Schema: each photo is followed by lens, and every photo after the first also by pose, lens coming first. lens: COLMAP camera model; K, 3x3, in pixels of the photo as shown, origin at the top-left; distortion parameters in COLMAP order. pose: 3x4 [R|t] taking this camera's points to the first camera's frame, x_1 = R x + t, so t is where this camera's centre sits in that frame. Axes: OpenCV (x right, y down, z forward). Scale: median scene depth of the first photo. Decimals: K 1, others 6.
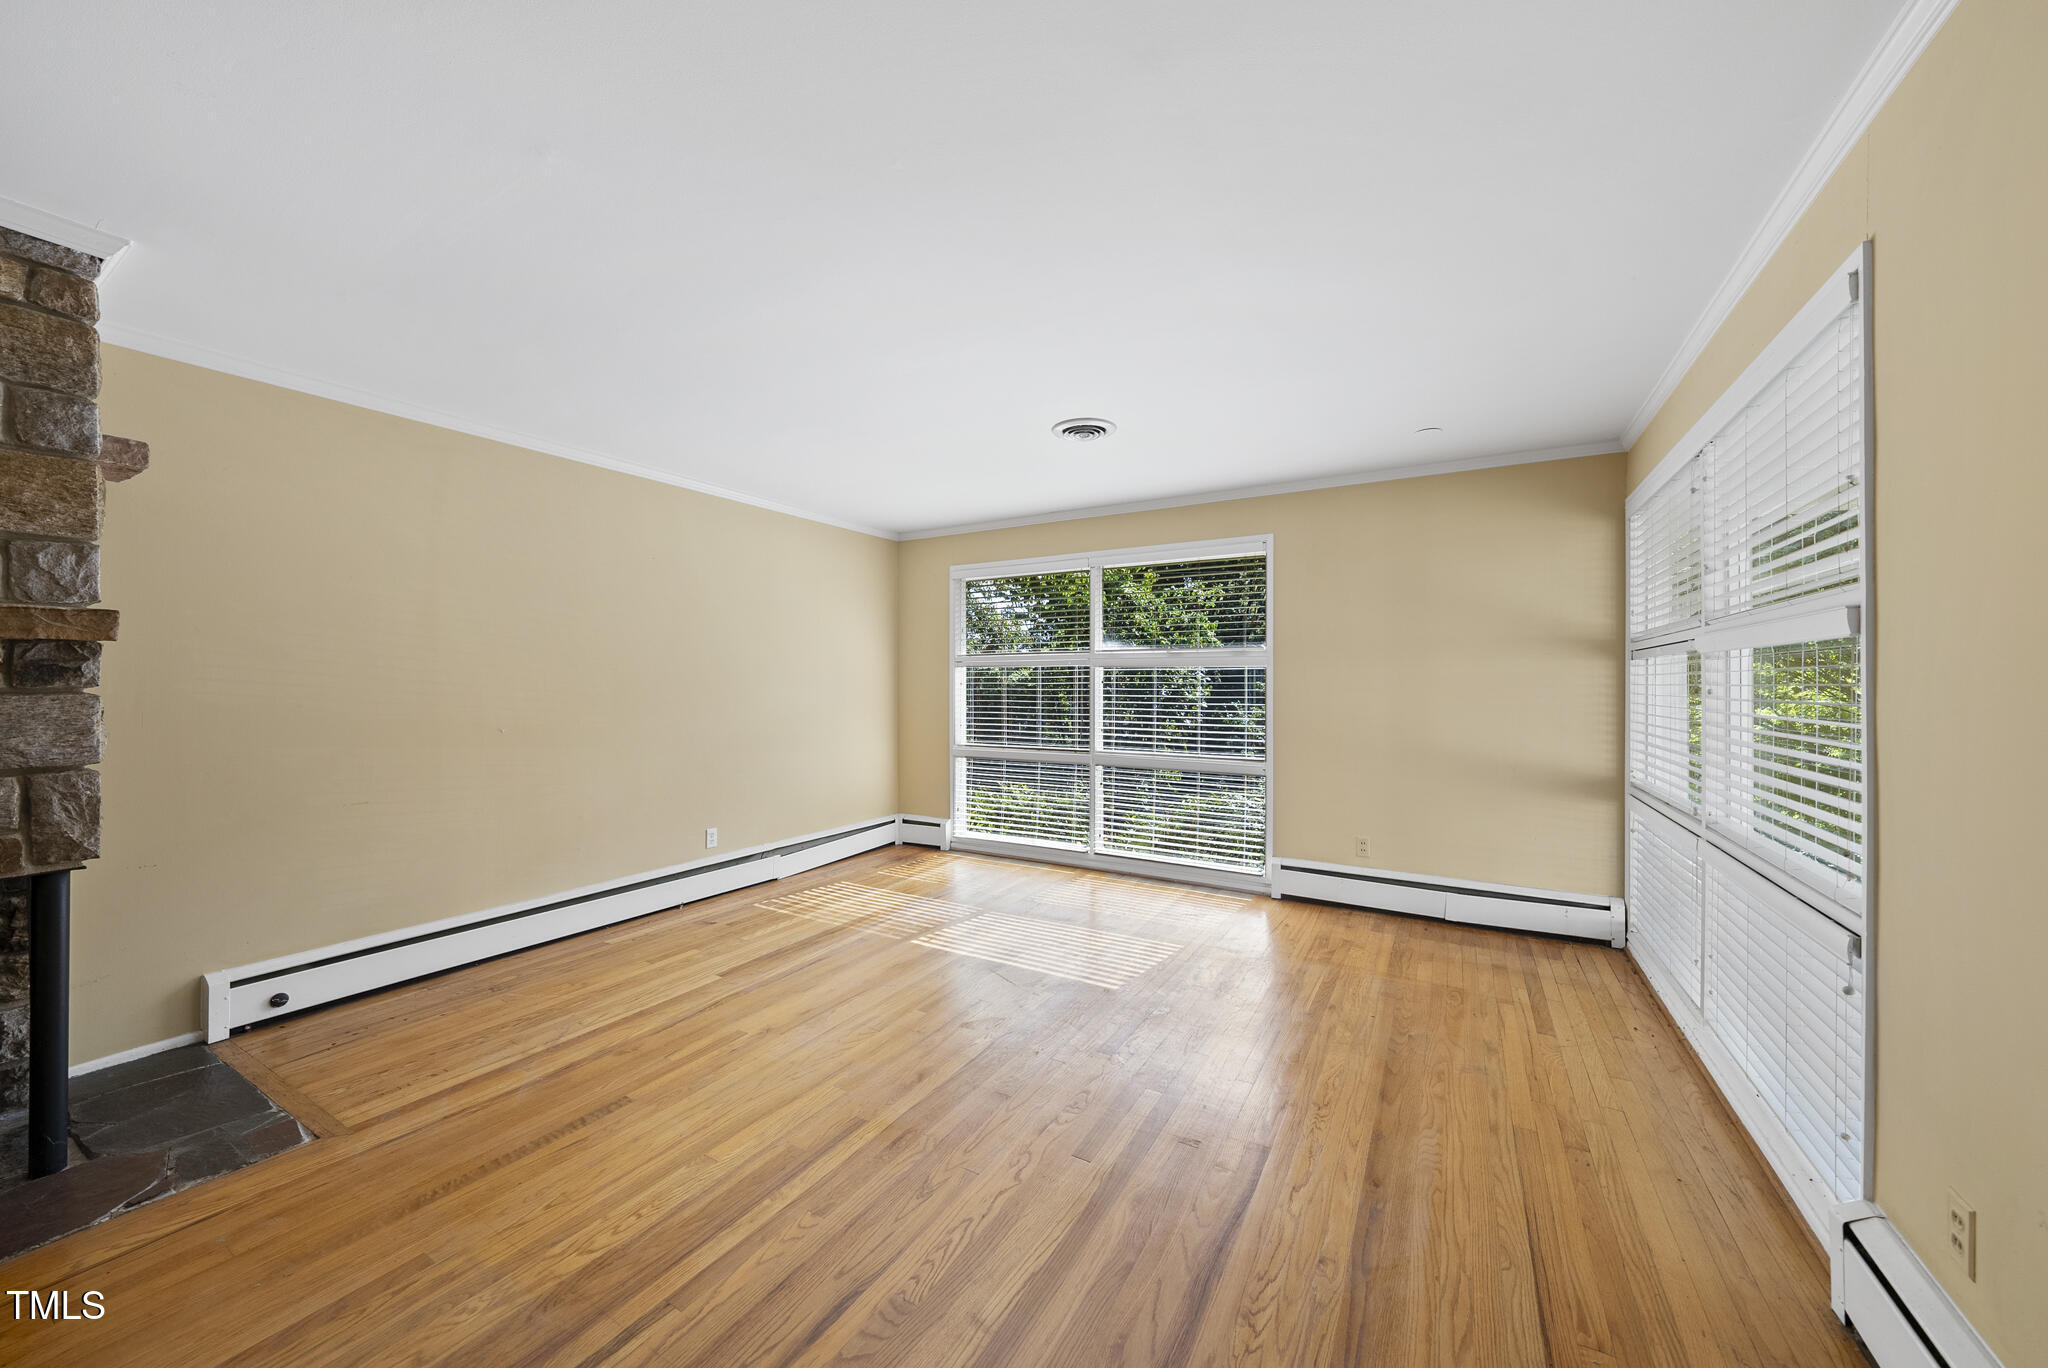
lens RADIAL K [[732.3, 0, 1031.5], [0, 732.3, 680.7], [0, 0, 1]] dist [-0.002110, -0.000028]
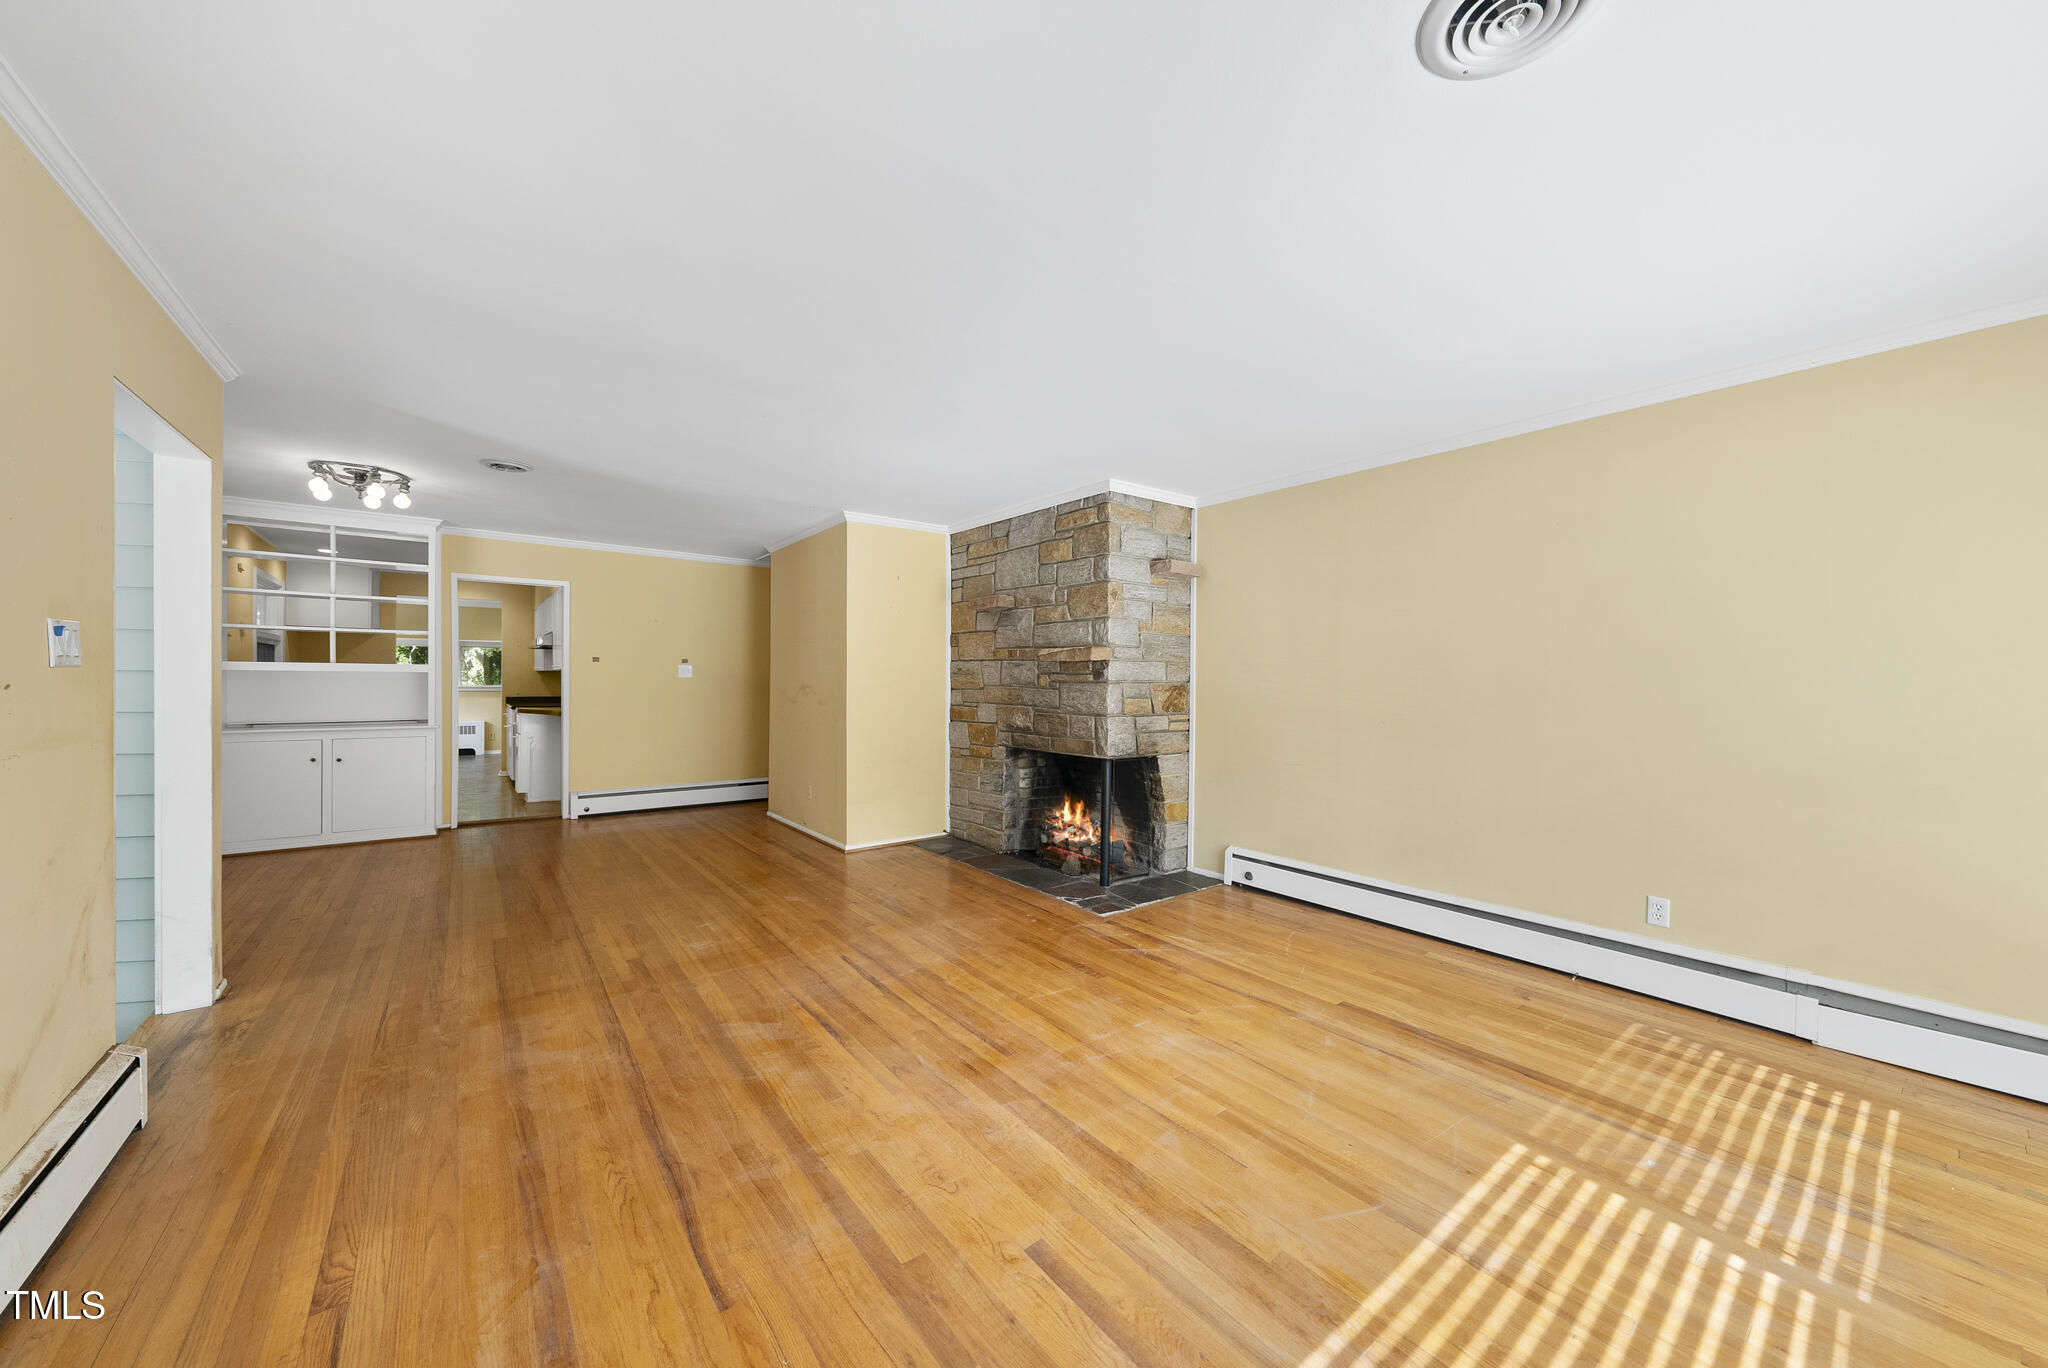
lens RADIAL K [[720.2, 0, 1018.5], [0, 720.2, 685.6], [0, 0, 1]] dist [-0.000239, 0.000054]
pose [[-0.378581, 0.002494, -0.925565, 0.482859], [-0.004316, 0.999981, 0.004459, 0.008068], [0.925558, 0.005683, -0.378563, 0.854312]]
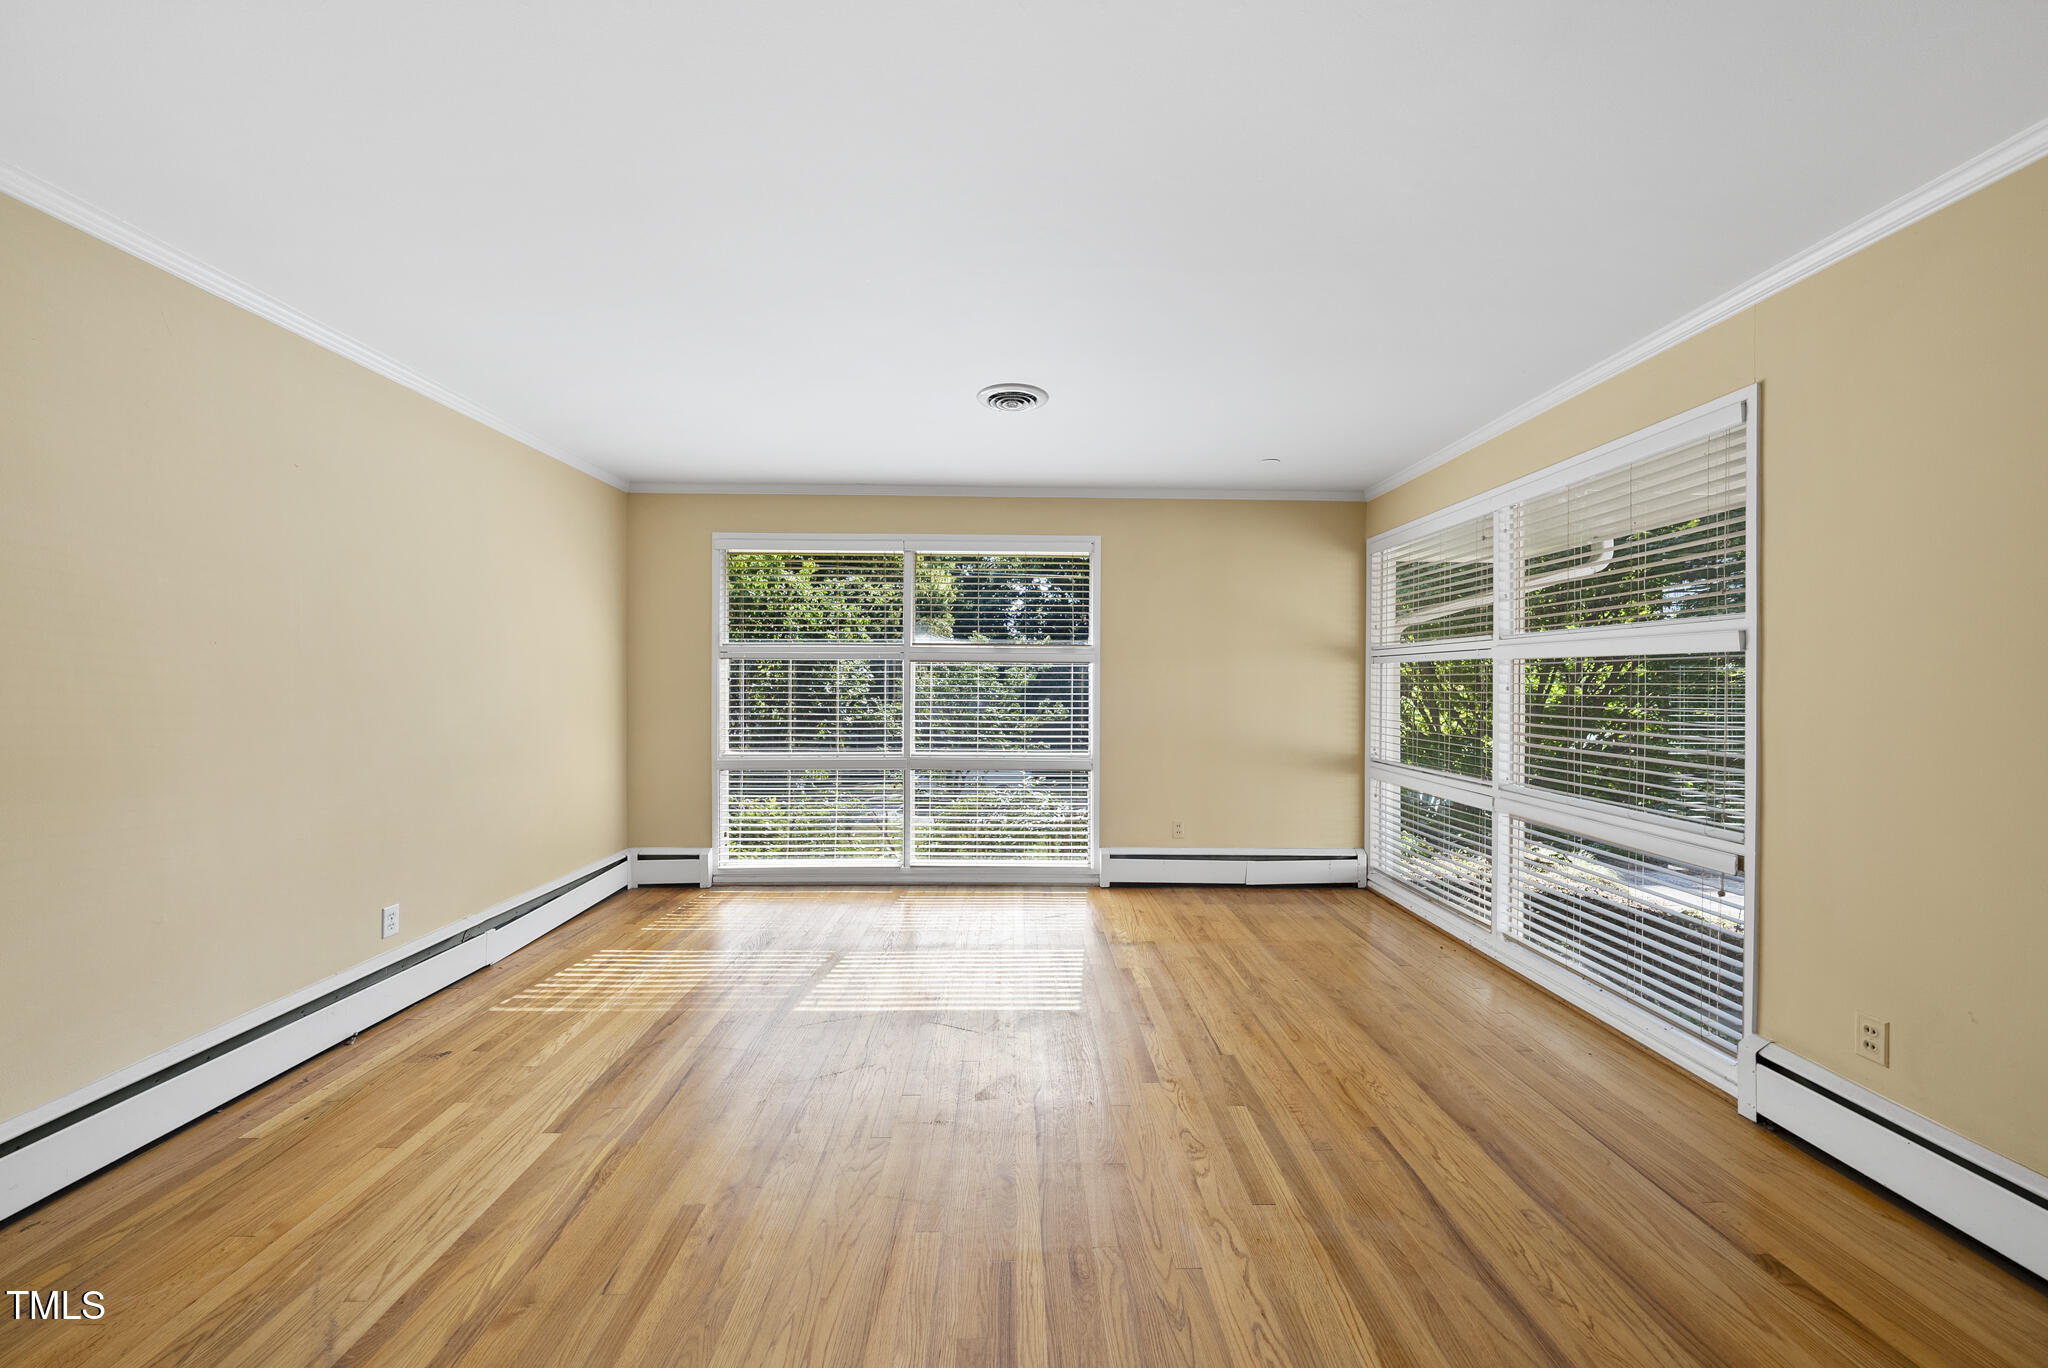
lens RADIAL K [[727.6, 0, 1029.4], [0, 727.6, 684.3], [0, 0, 1]] dist [-0.001865, -0.000310]
pose [[0.852561, 0.000912, 0.522627, -0.356361], [-0.006527, 0.999939, 0.008903, 0.000465], [-0.522587, -0.011001, 0.852515, 0.212125]]
